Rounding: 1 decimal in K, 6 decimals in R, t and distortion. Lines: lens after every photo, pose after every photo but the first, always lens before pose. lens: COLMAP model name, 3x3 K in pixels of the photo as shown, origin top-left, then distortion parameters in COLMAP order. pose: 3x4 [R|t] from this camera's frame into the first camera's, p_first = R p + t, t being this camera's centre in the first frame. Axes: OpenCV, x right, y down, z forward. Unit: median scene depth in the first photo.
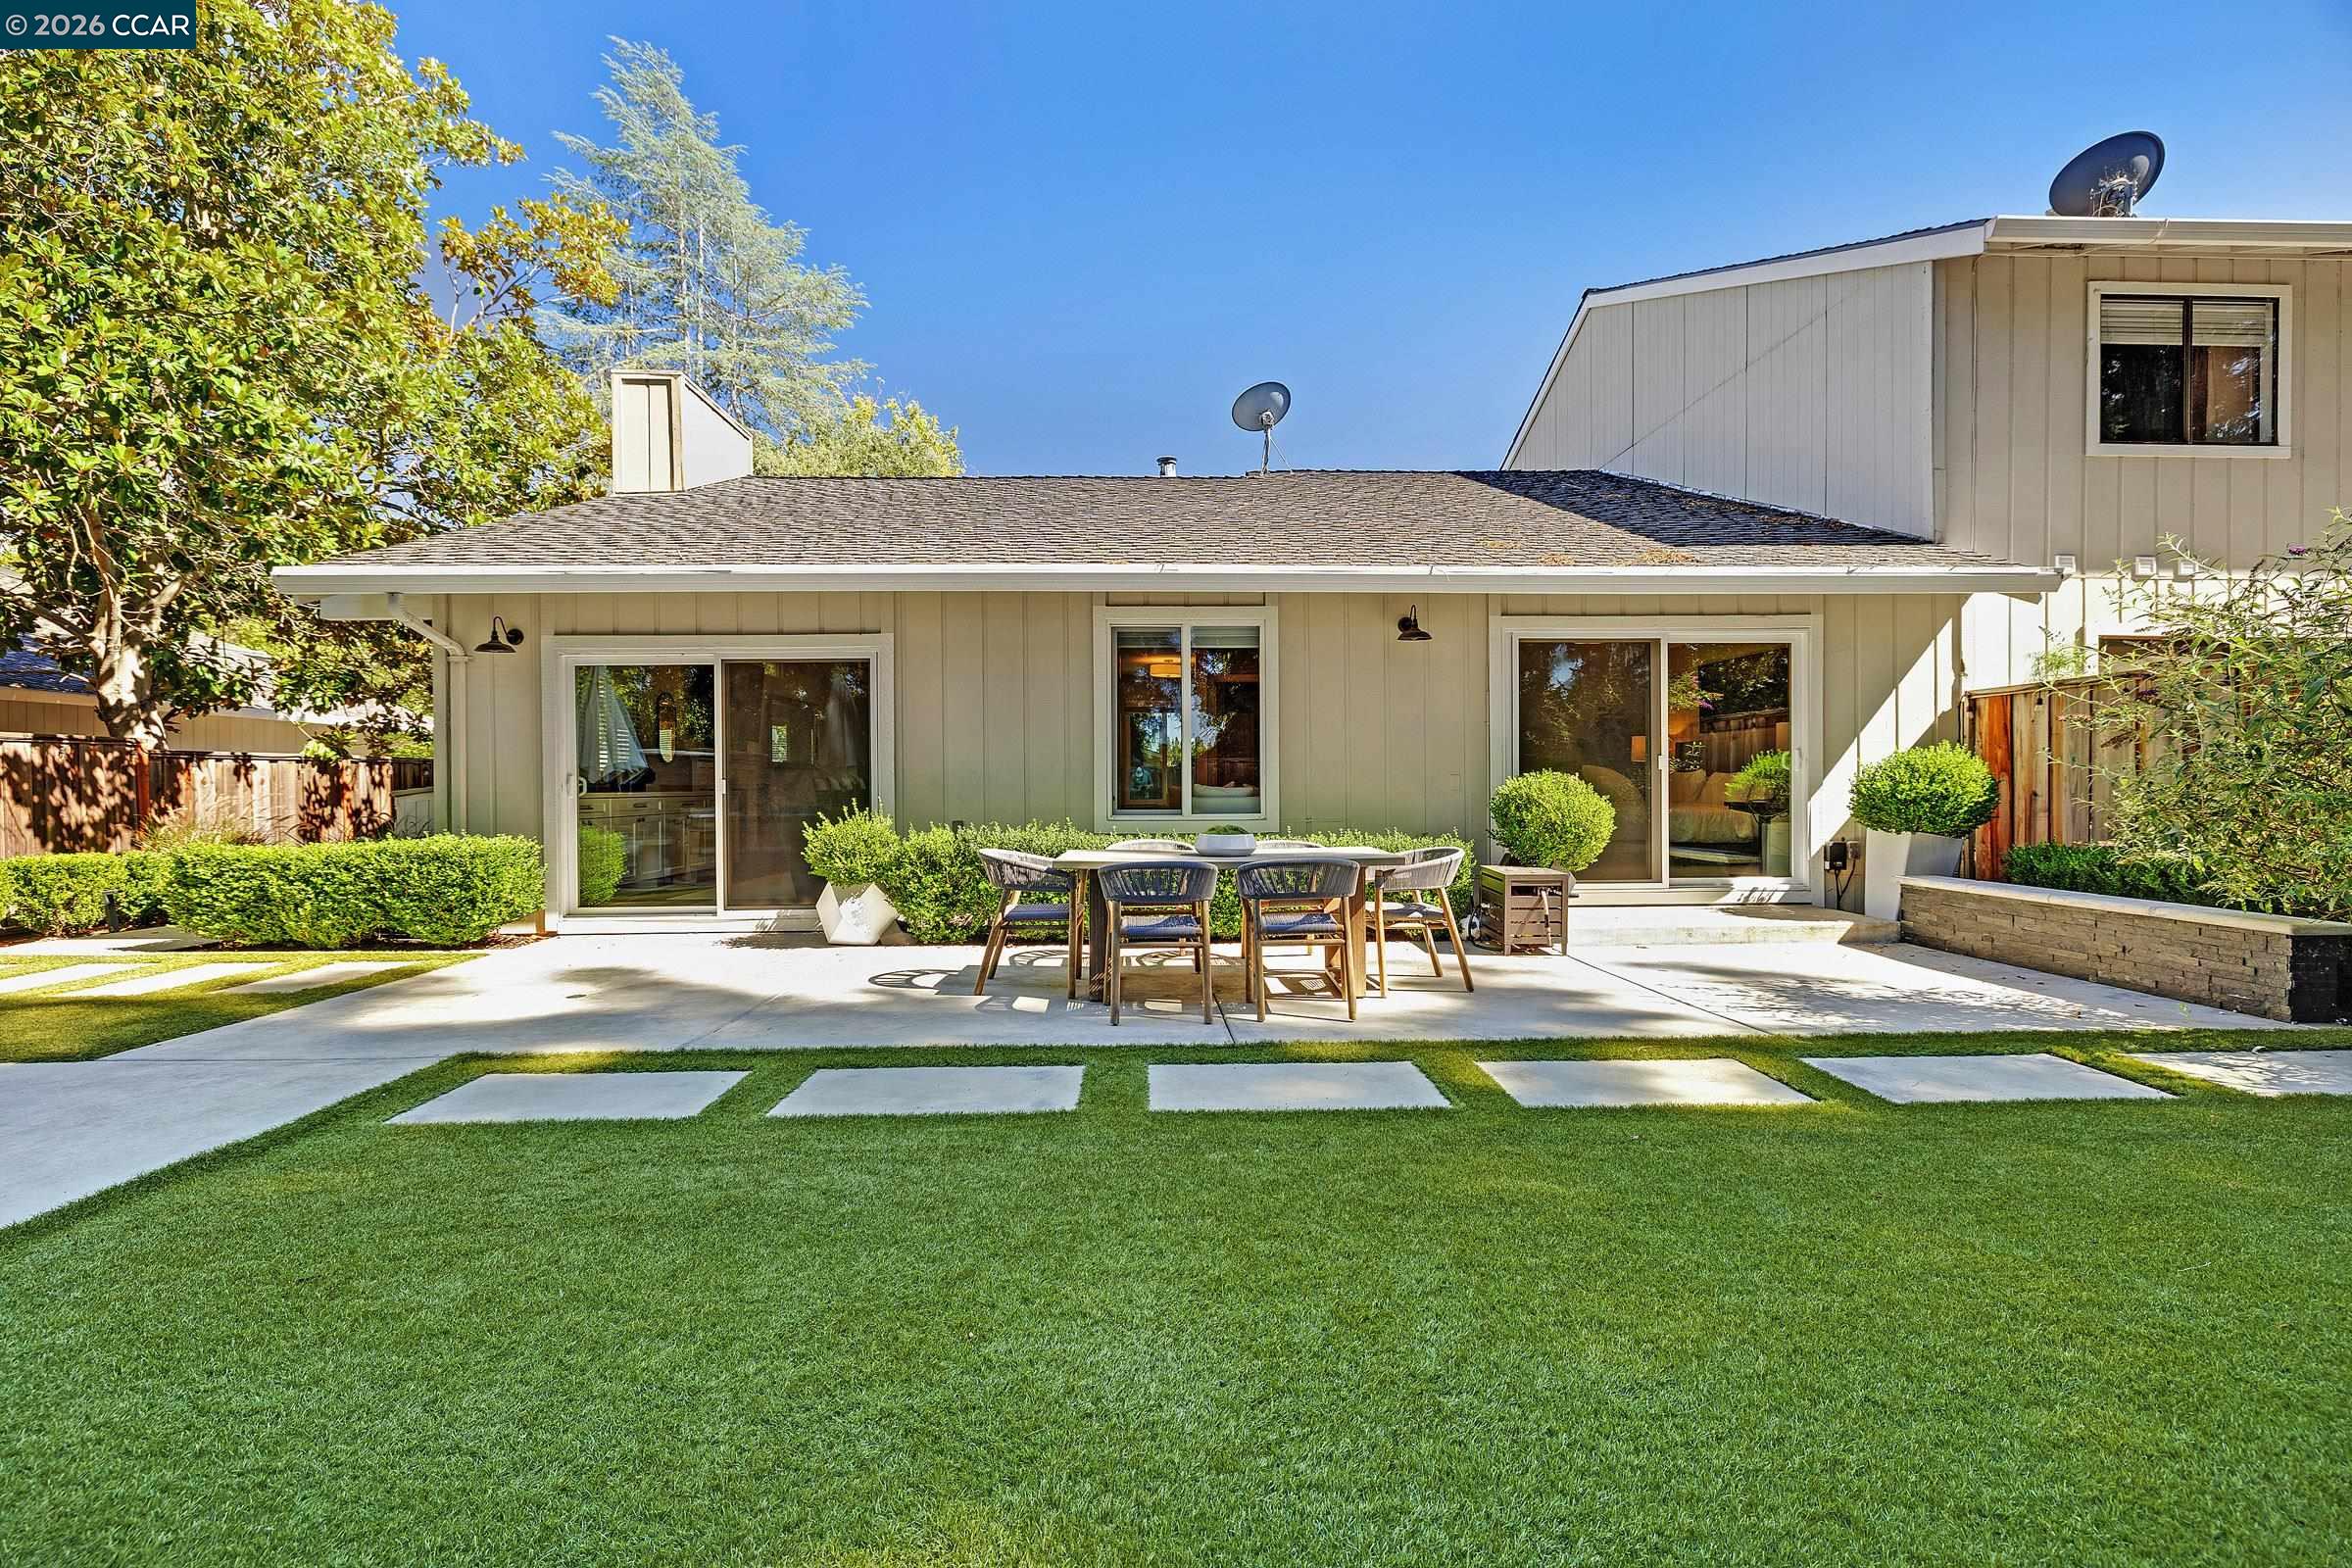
lens RADIAL K [[986.3, 0, 1170.5], [0, 986.3, 790.8], [0, 0, 1]] dist [0.000480, -0.000349]
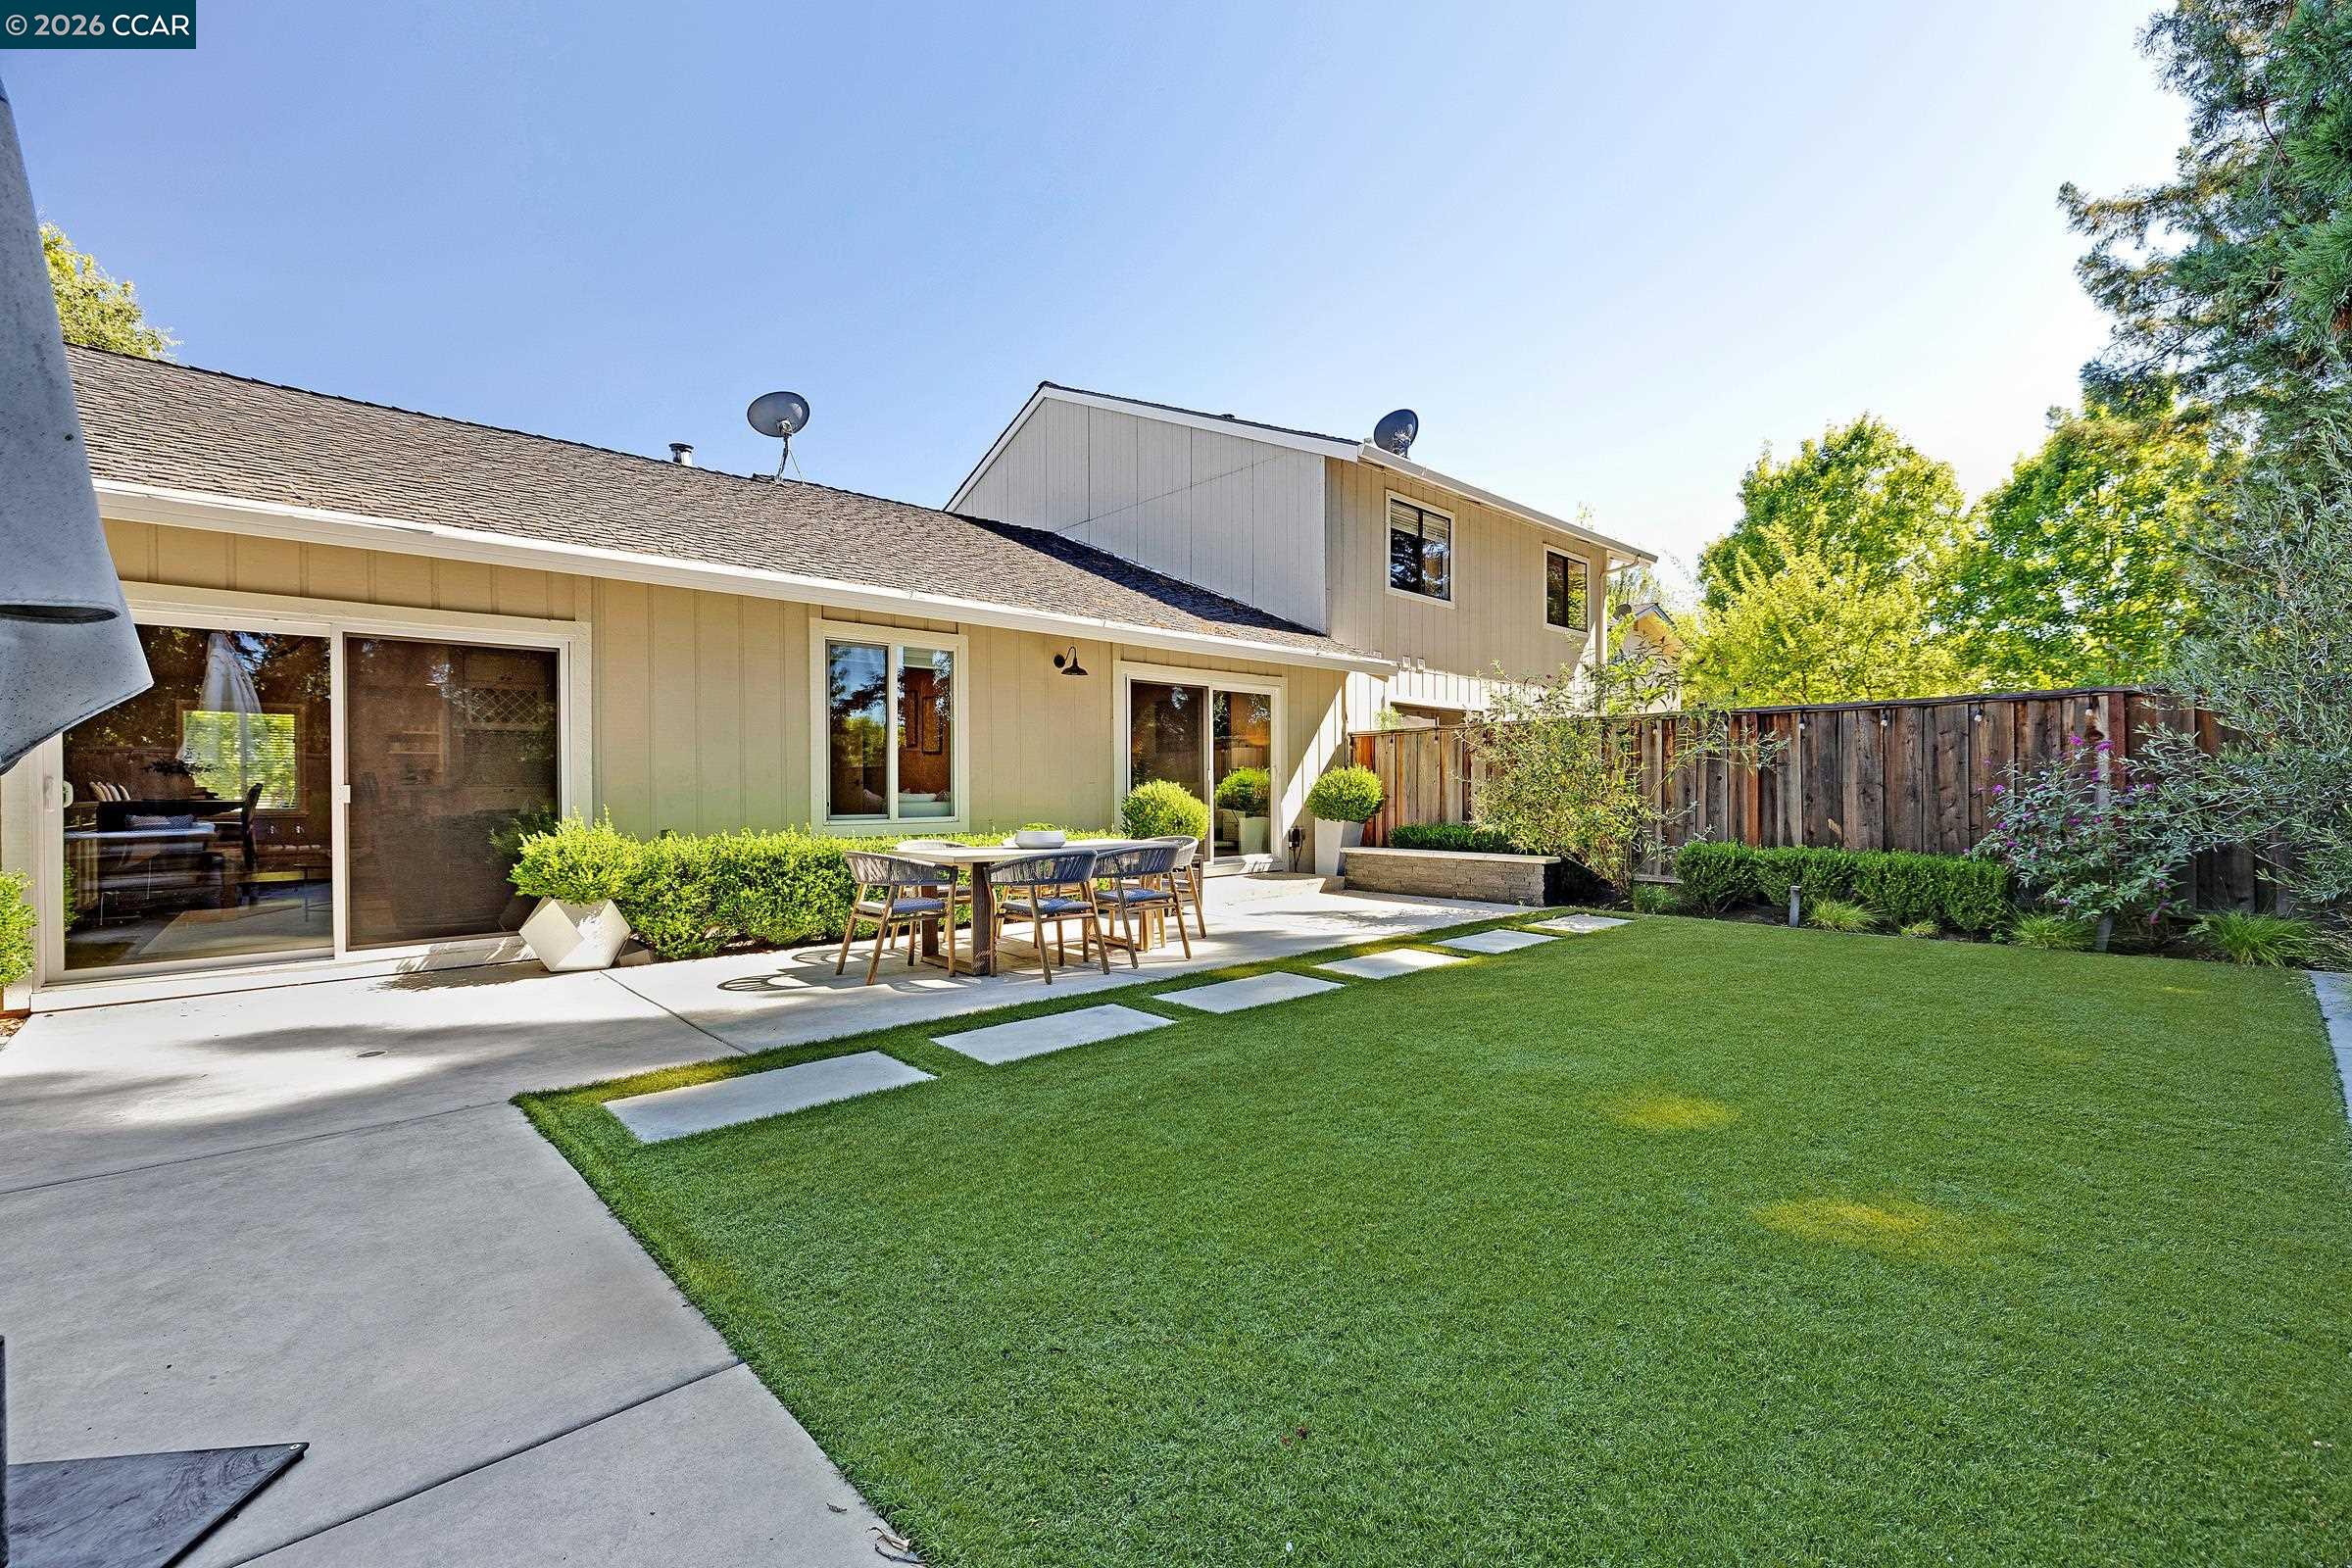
lens RADIAL K [[986.3, 0, 1170.5], [0, 986.3, 790.8], [0, 0, 1]] dist [0.000480, -0.000349]
pose [[0.759030, -0.000510, 0.651055, -0.466407], [0.005861, 0.999965, -0.006051, 0.002005], [-0.651029, 0.008409, 0.759006, -0.025839]]
